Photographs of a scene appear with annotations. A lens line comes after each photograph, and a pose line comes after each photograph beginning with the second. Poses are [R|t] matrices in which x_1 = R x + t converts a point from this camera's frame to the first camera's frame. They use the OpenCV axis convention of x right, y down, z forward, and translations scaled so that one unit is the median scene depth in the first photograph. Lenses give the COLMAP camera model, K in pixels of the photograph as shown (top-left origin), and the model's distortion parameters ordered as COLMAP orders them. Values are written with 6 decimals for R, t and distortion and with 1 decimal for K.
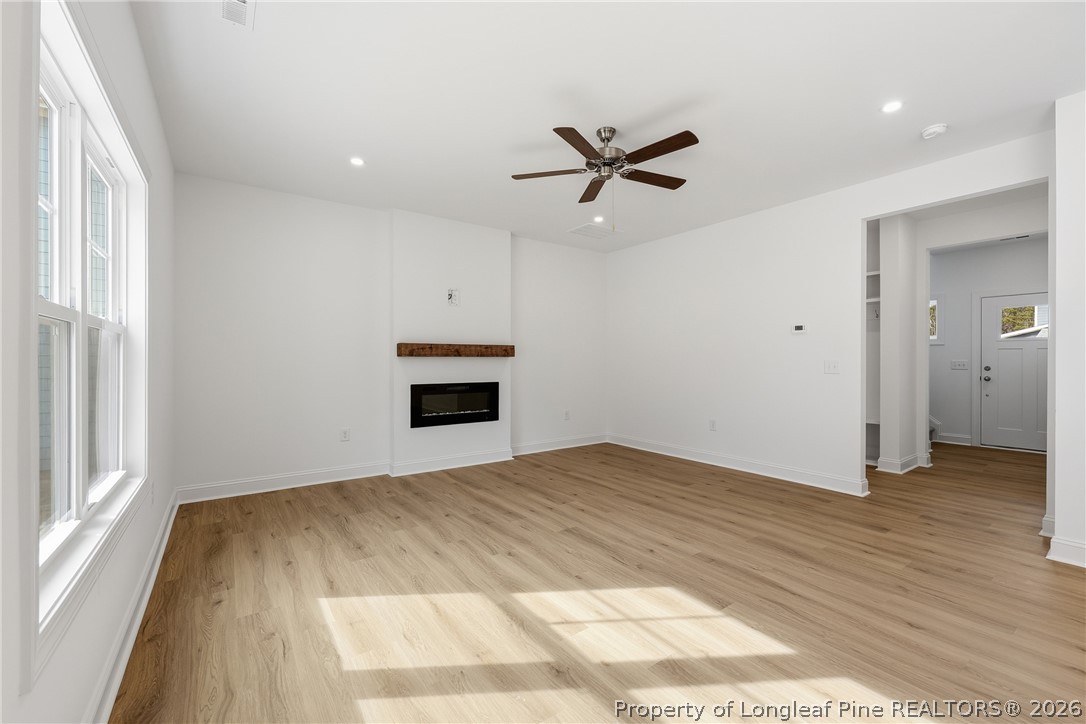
lens RADIAL K [[446.5, 0, 539.5], [0, 446.5, 357.6], [0, 0, 1]] dist [0.001519, 0.000326]
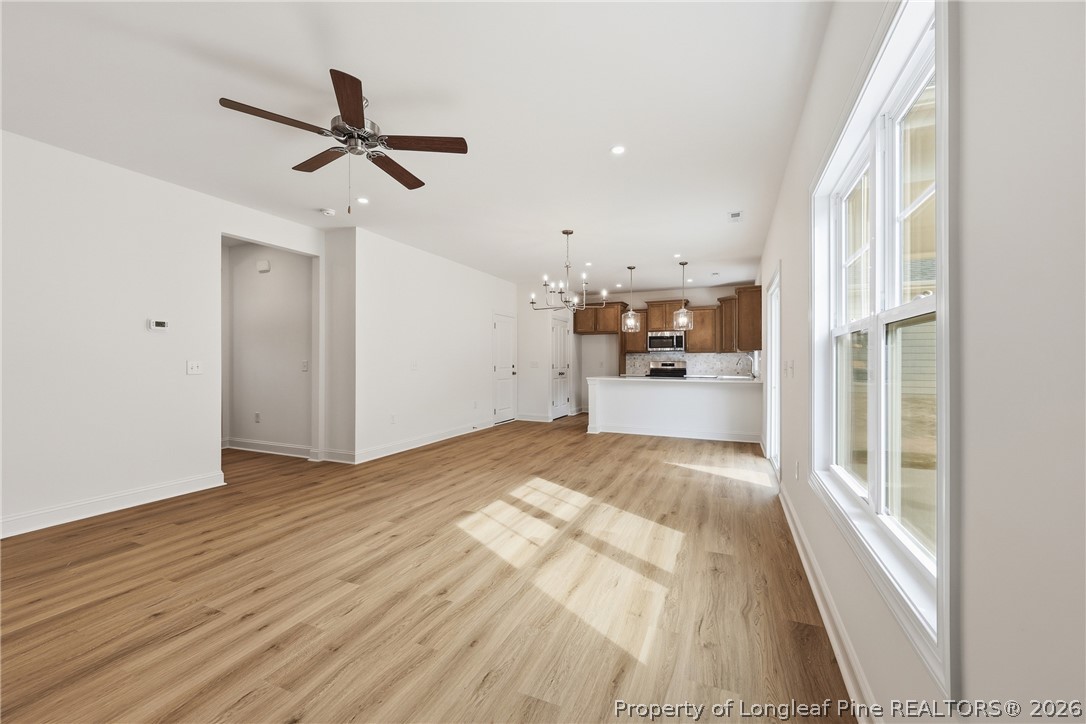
lens RADIAL K [[435.4, 0, 540.8], [0, 435.4, 361.7], [0, 0, 1]] dist [-0.001667, -0.000084]
pose [[-0.515731, -0.001602, 0.856749, -0.698918], [-0.005851, 0.999982, -0.001653, 0.005706], [-0.856730, -0.005865, -0.515731, 1.030107]]
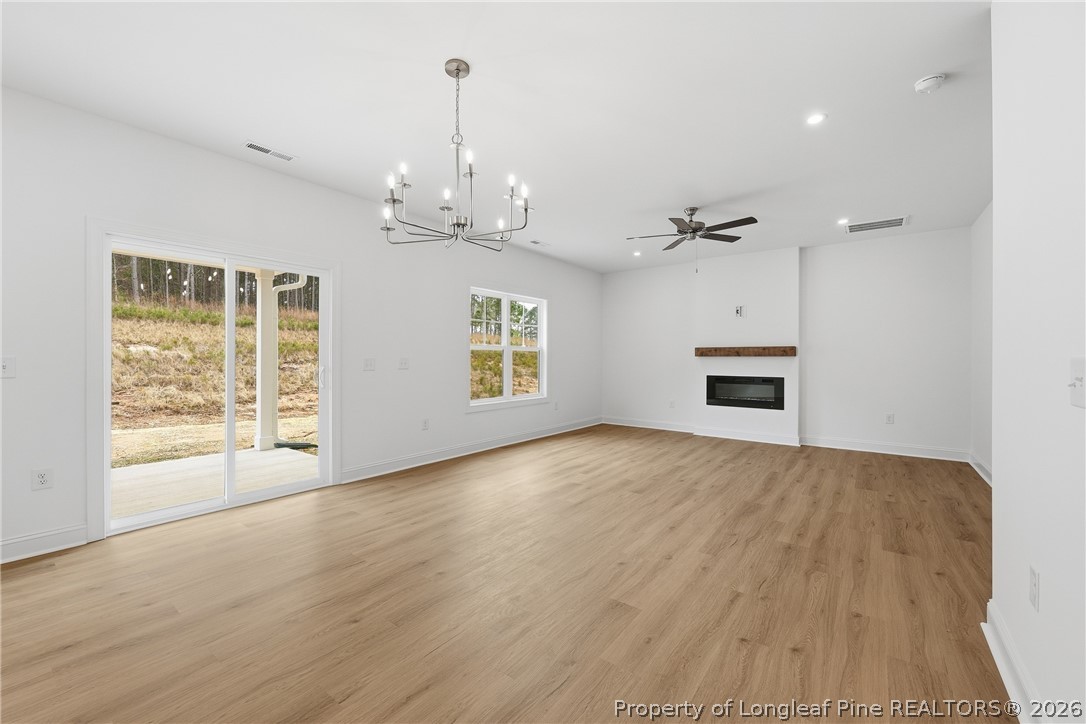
lens RADIAL K [[435.4, 0, 540.8], [0, 435.4, 361.7], [0, 0, 1]] dist [-0.001667, -0.000084]
pose [[0.296977, 0.008777, -0.954844, 1.287112], [0.001869, 0.999950, 0.009773, 0.000107], [0.954883, -0.004687, 0.296946, 0.066172]]
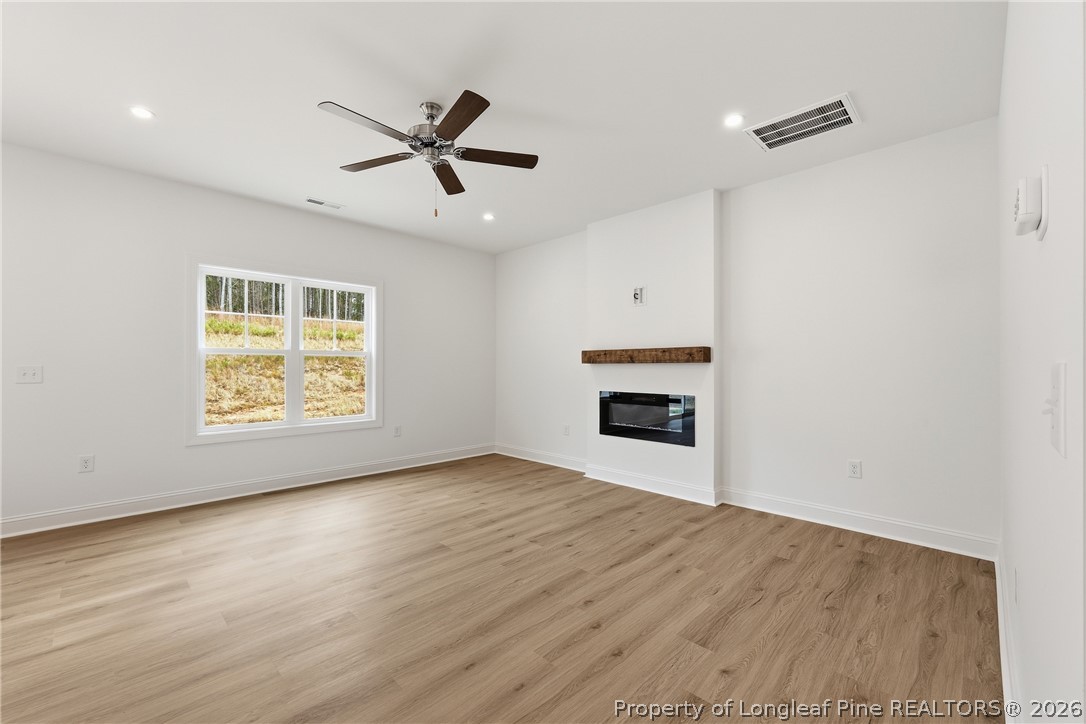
lens RADIAL K [[446.5, 0, 539.5], [0, 446.5, 357.6], [0, 0, 1]] dist [0.001519, 0.000326]
pose [[0.163978, -0.020694, -0.986247, 0.962331], [0.004149, 0.999786, -0.020288, 0.006030], [0.986455, -0.000765, 0.164029, 0.971474]]
